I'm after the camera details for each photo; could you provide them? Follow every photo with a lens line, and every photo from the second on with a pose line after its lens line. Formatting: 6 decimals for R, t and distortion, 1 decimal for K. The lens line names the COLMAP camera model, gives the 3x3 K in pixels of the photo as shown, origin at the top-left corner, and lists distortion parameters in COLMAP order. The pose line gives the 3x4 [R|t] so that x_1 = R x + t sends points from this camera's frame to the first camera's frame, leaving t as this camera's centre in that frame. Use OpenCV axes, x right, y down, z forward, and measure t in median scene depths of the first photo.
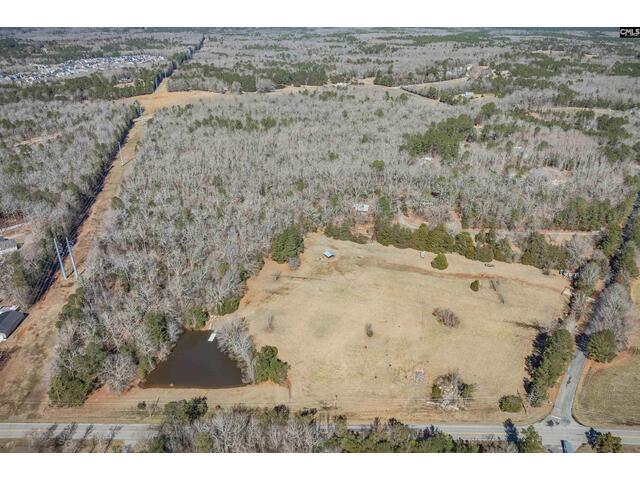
lens RADIAL K [[464.3, 0, 318.4], [0, 464.3, 241.0], [0, 0, 1]] dist [-0.054999, 0.006035]
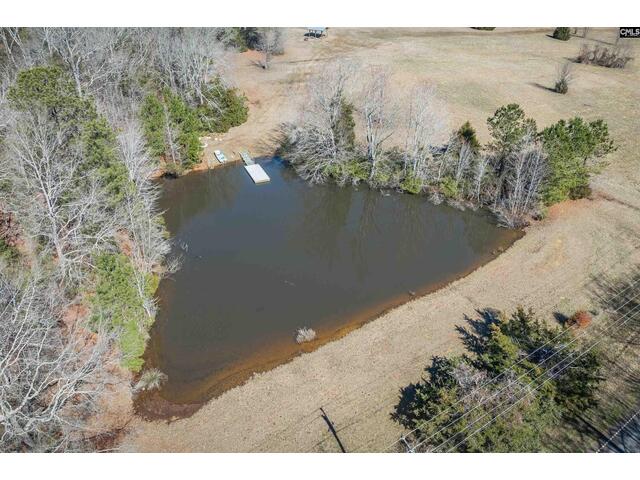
lens RADIAL K [[464.3, 0, 321.9], [0, 464.3, 221.5], [0, 0, 1]] dist [-0.054999, 0.006035]
pose [[0.829050, -0.272994, 0.488007, -0.279984], [0.236600, 0.962012, 0.136208, 0.165088], [-0.506652, 0.002539, 0.862147, 0.567874]]
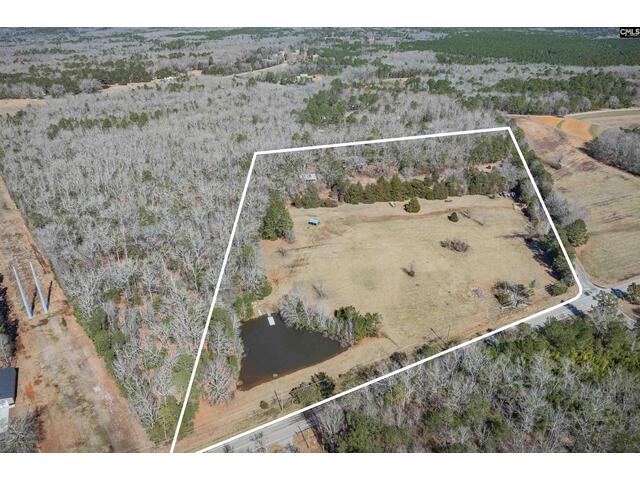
lens RADIAL K [[464.3, 0, 320.2], [0, 464.3, 234.2], [0, 0, 1]] dist [-0.054999, 0.006035]
pose [[0.887025, -0.211428, 0.410470, -0.384115], [0.217057, 0.975586, 0.033452, 0.024811], [-0.407521, 0.059422, 0.911260, 0.092430]]
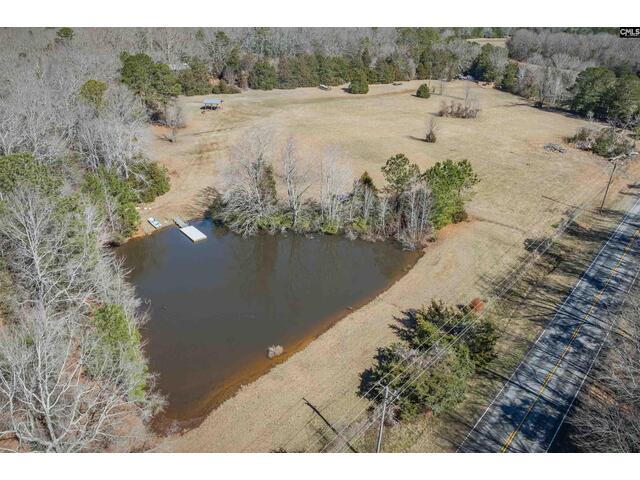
lens RADIAL K [[464.3, 0, 324.5], [0, 464.3, 239.4], [0, 0, 1]] dist [-0.054999, 0.006035]
pose [[0.655002, -0.316305, 0.686239, -0.319336], [0.334019, 0.935825, 0.112531, 0.164200], [-0.677794, 0.155509, 0.718619, 0.548551]]
